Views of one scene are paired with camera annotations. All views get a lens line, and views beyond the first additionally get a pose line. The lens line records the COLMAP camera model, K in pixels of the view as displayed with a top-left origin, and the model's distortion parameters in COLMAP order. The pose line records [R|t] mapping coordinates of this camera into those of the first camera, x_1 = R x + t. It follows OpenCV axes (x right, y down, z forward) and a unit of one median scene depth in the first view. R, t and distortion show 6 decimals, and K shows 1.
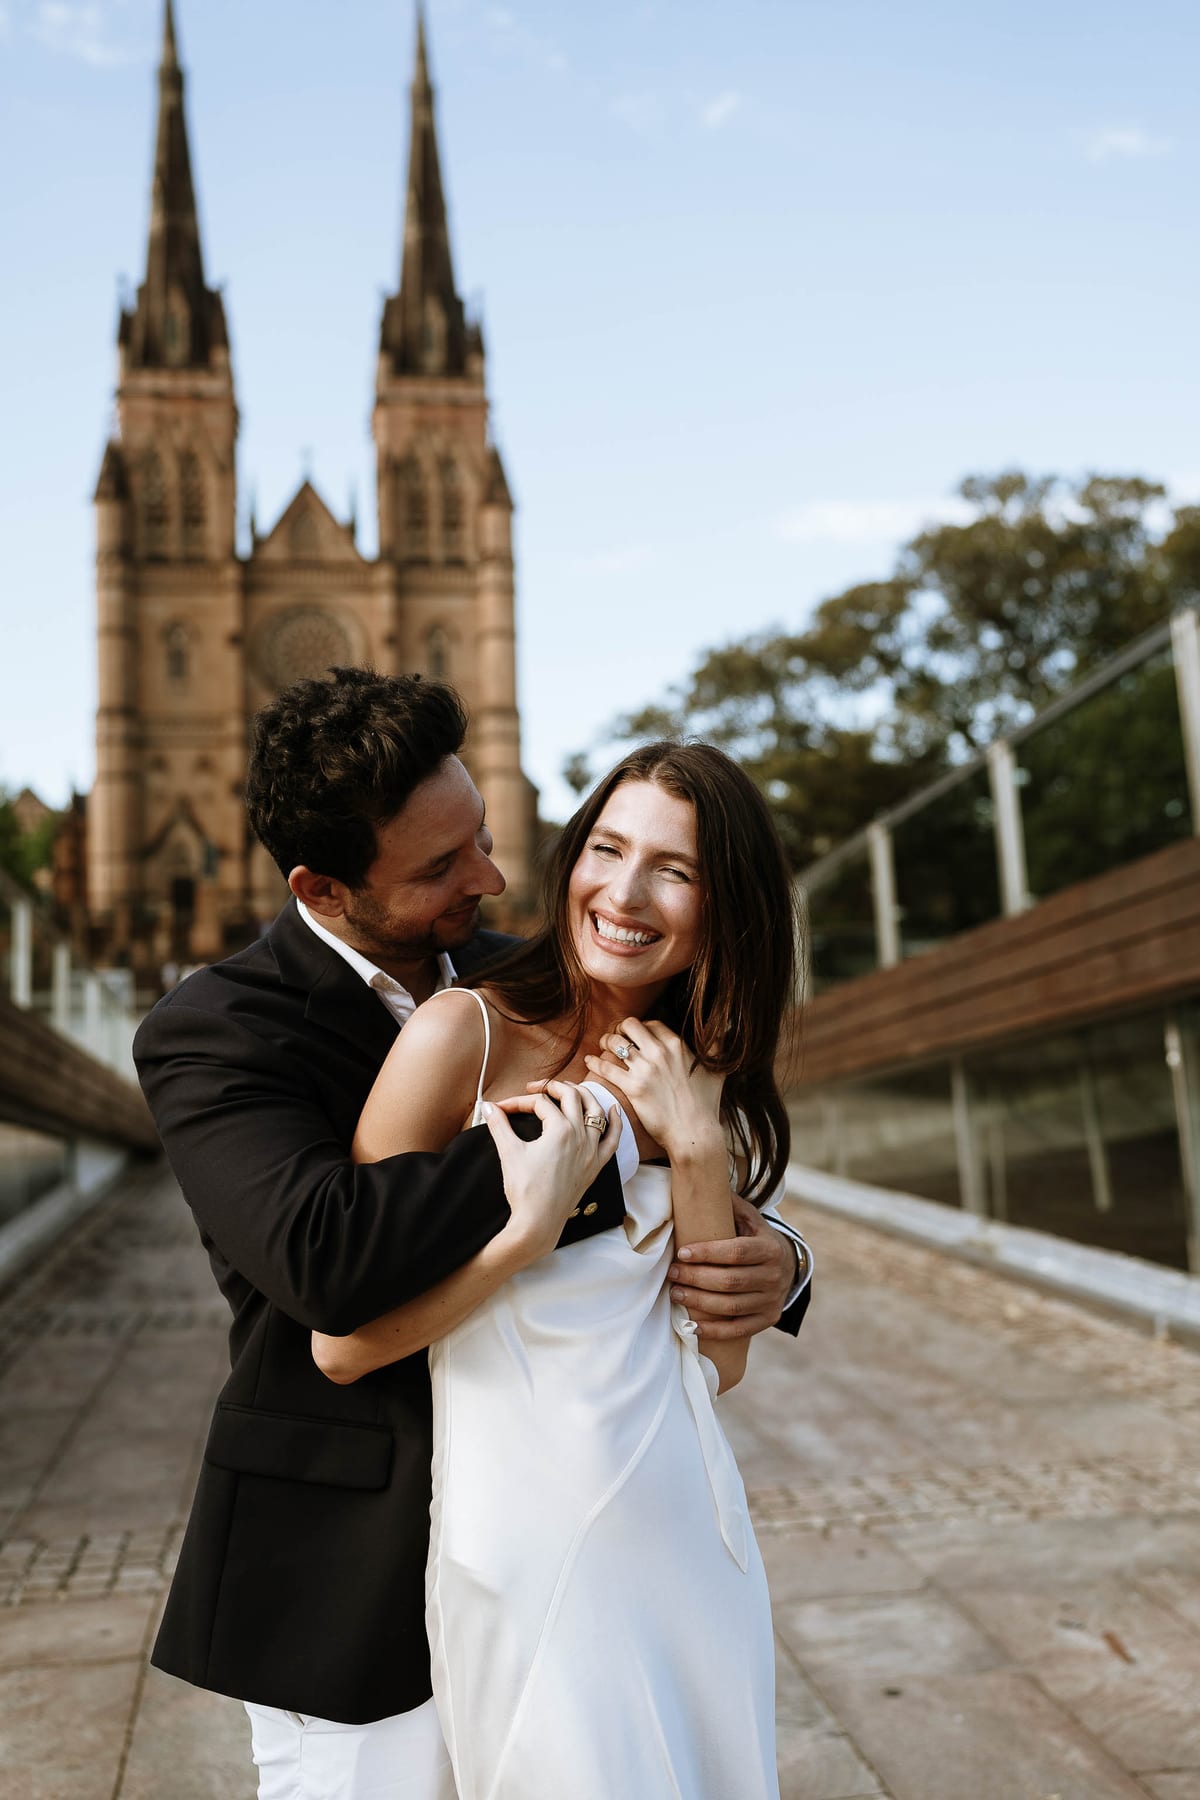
lens RADIAL K [[1765.8, 0, 597.5], [0, 1765.8, 897.3], [0, 0, 1]] dist [0.000820, 0.019282]
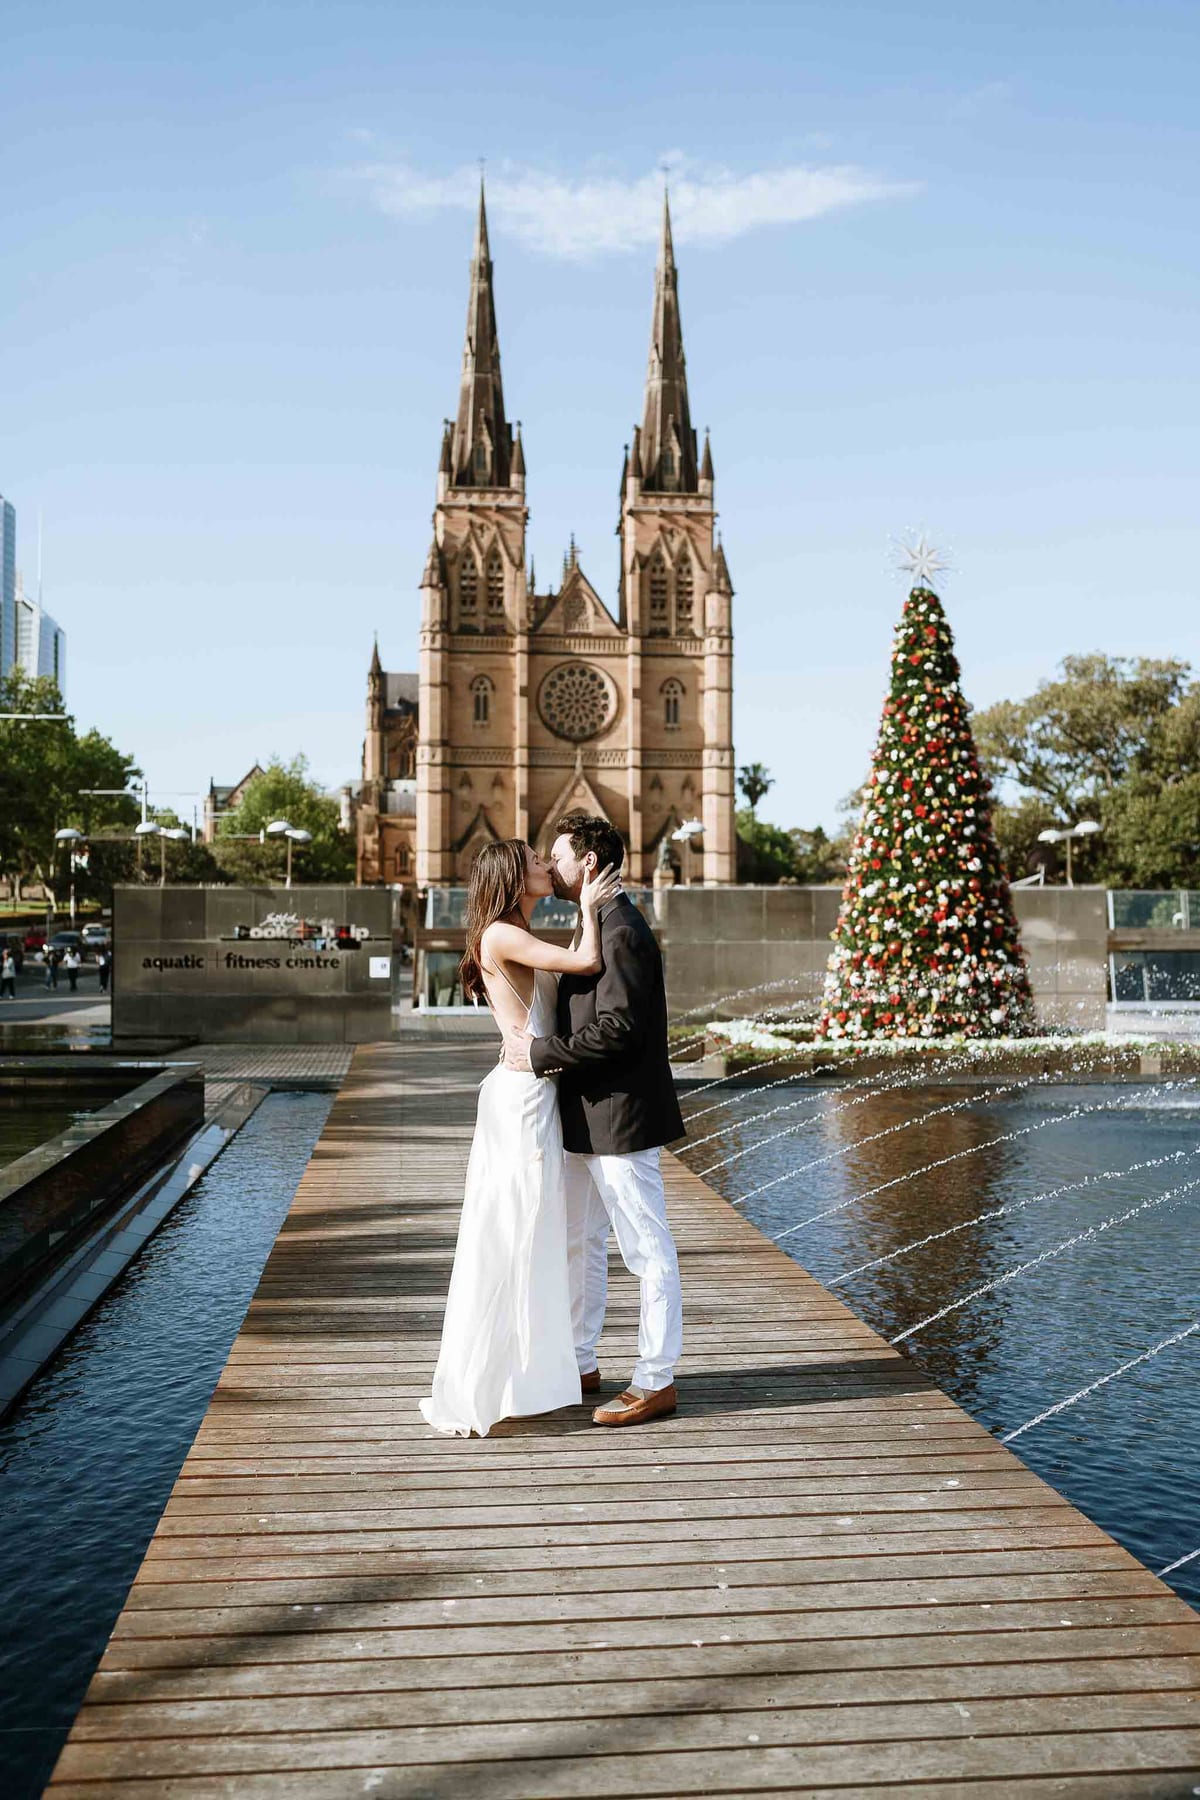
lens RADIAL K [[1798.3, 0, 593.4], [0, 1798.3, 895.3], [0, 0, 1]] dist [-0.013979, 0.026894]
pose [[0.998099, 0.027152, -0.055330, -0.074016], [-0.026113, 0.999470, 0.019418, -0.018199], [0.055828, -0.017936, 0.998279, -0.385432]]
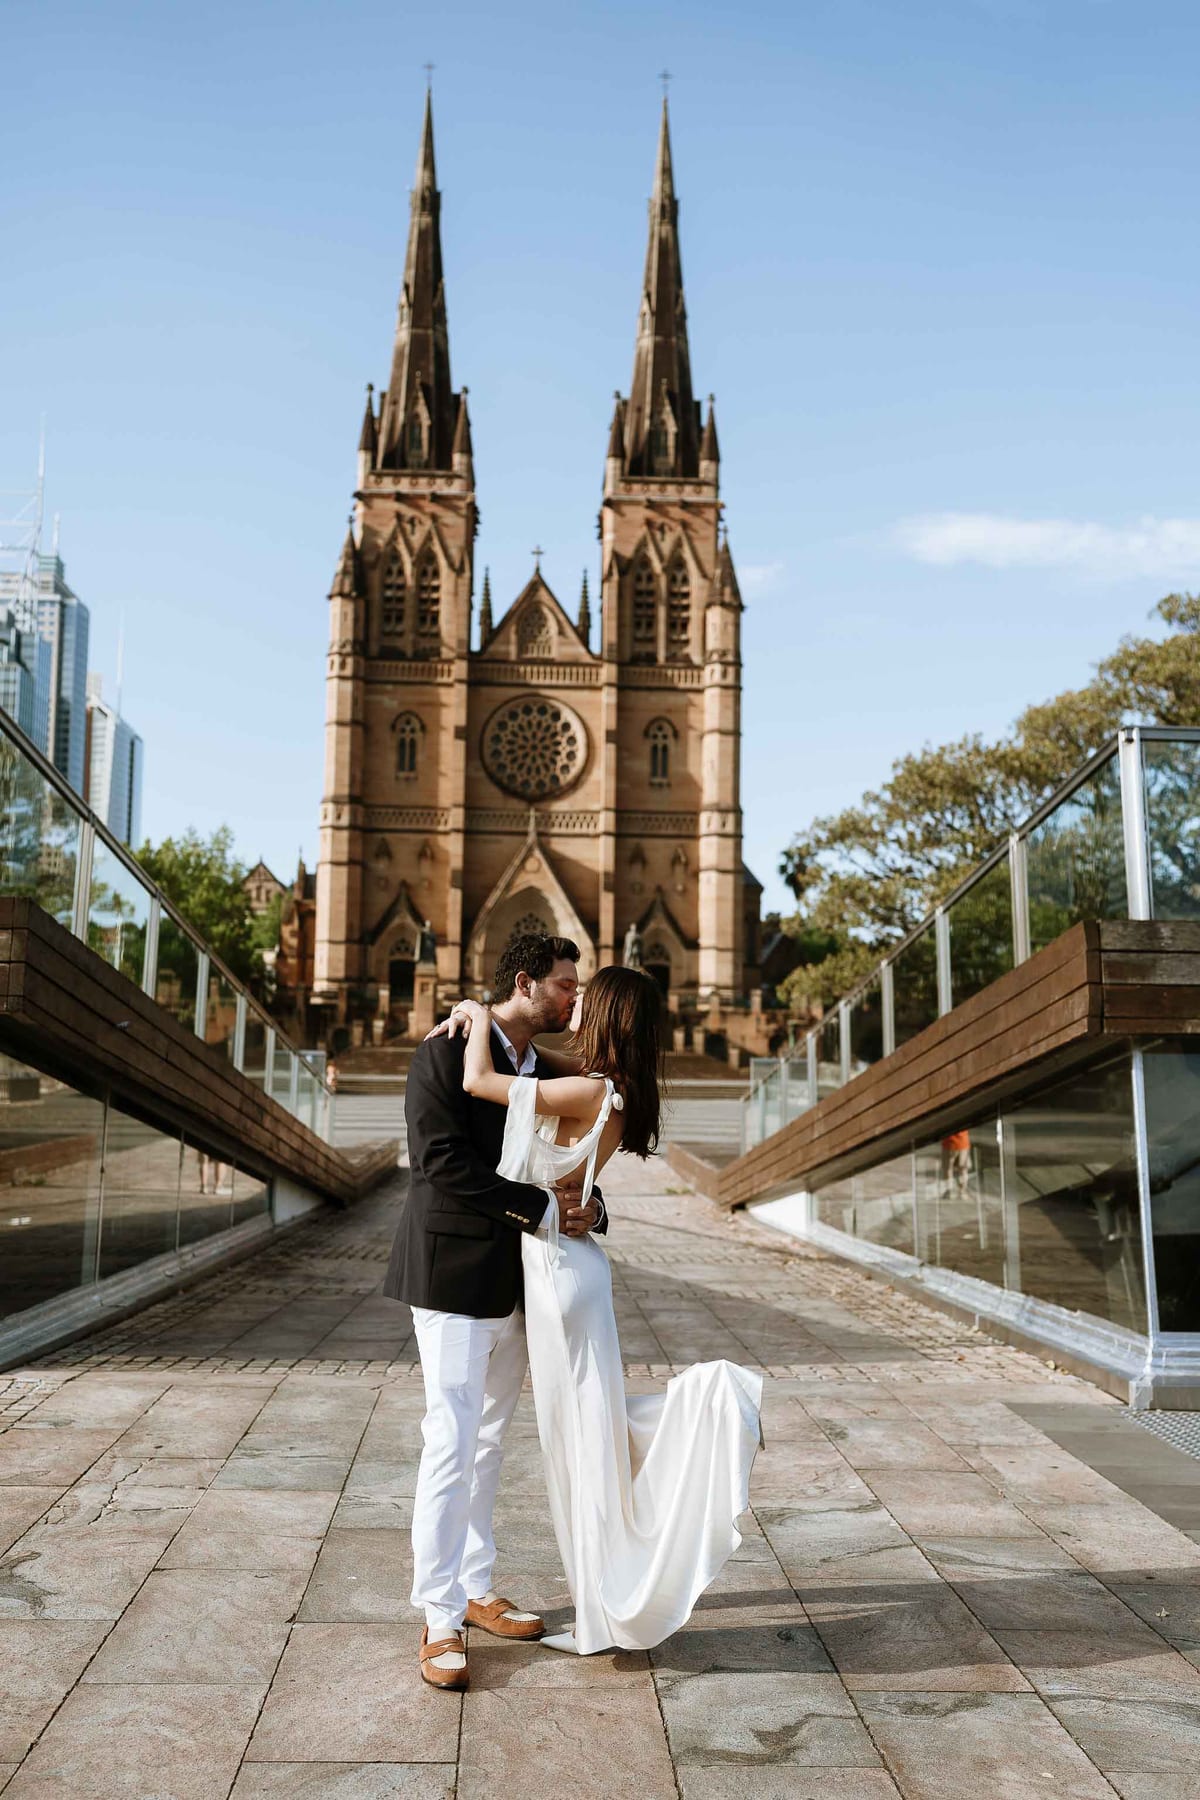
lens RADIAL K [[1828.4, 0, 600.0], [0, 1828.4, 900.0], [0, 0, 1]] dist [-0.013741, 0.015553]
pose [[0.991365, 0.032013, -0.127166, 0.012618], [-0.038370, 0.998117, -0.047857, -0.001295], [0.125394, 0.052323, 0.990726, -0.036747]]
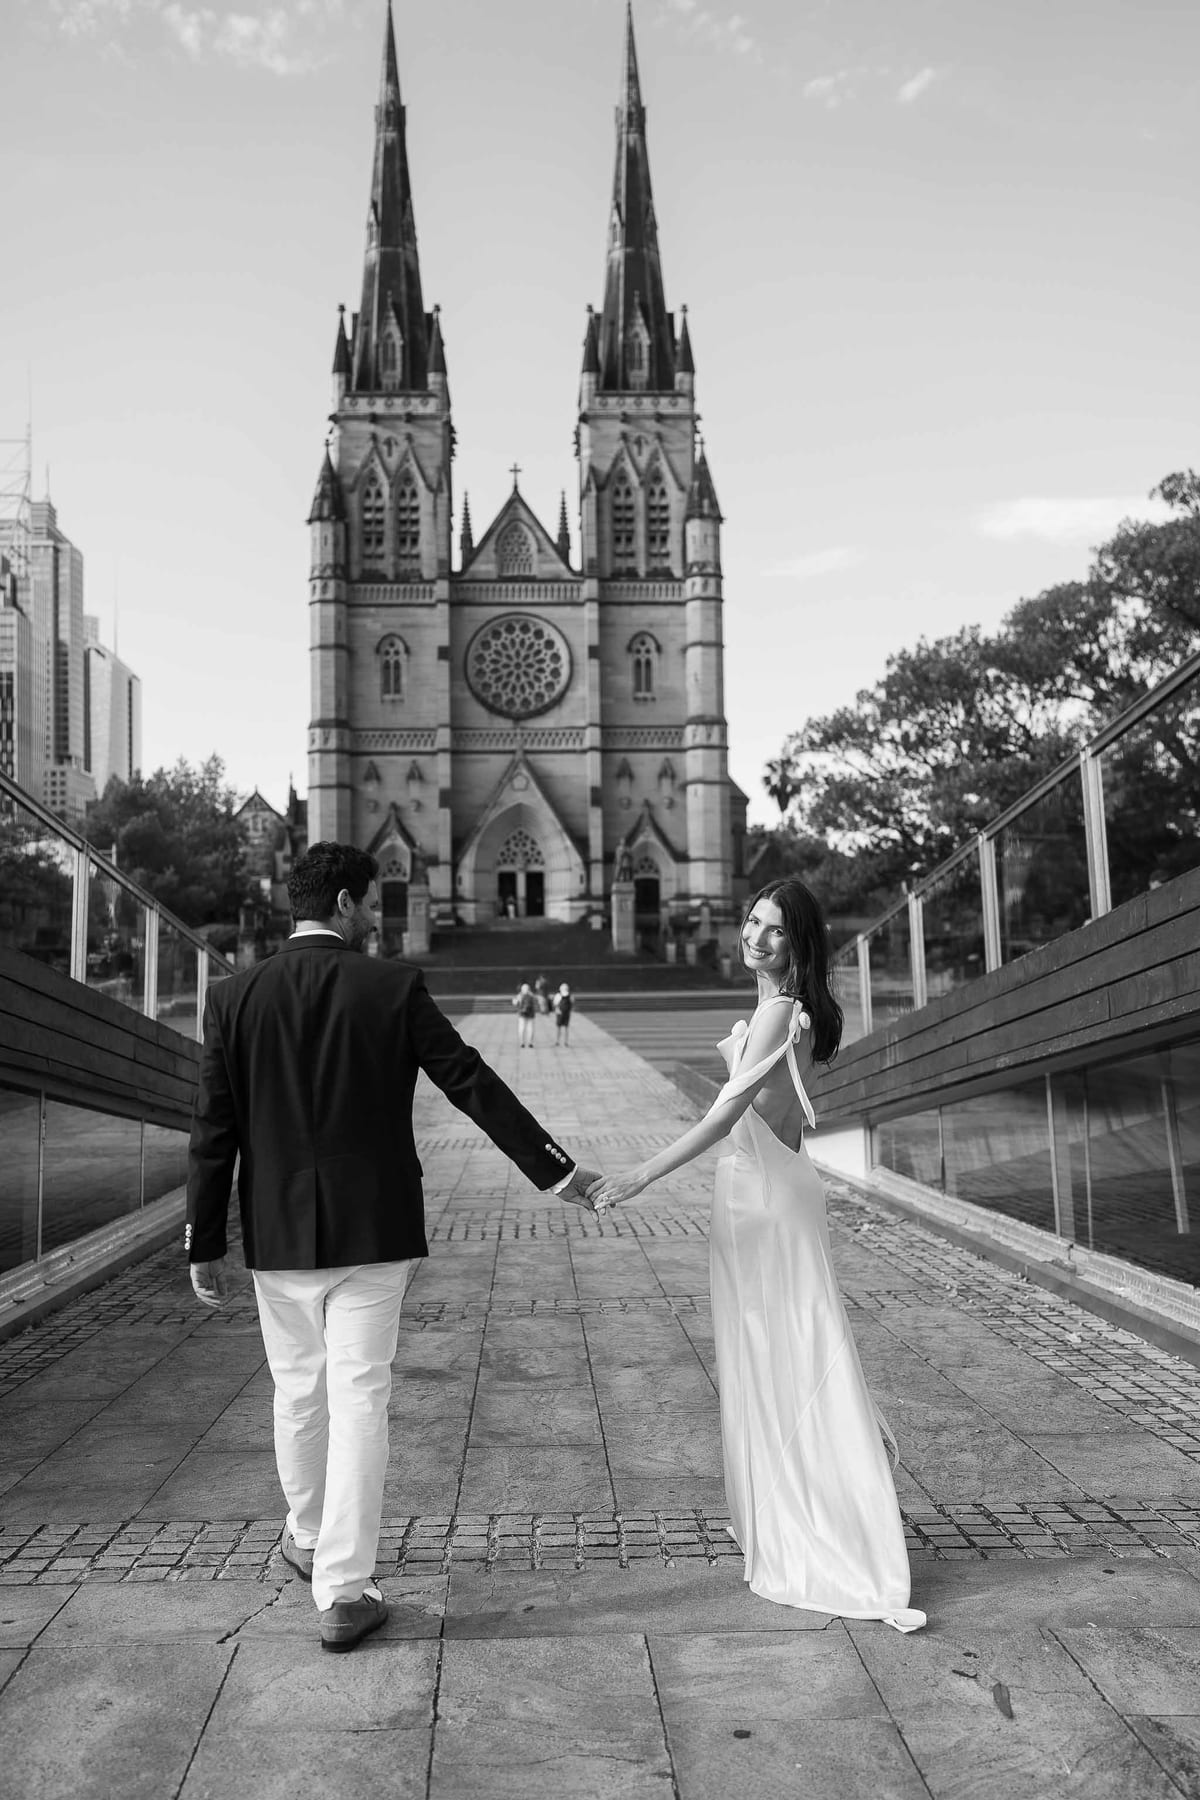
lens RADIAL K [[1747.7, 0, 588.5], [0, 1747.7, 895.9], [0, 0, 1]] dist [-0.006871, 0.020891]
pose [[0.992021, 0.006285, -0.125914, 0.006660], [-0.006974, 0.999963, -0.005026, 0.000056], [0.125877, 0.005864, 0.992028, 0.001636]]
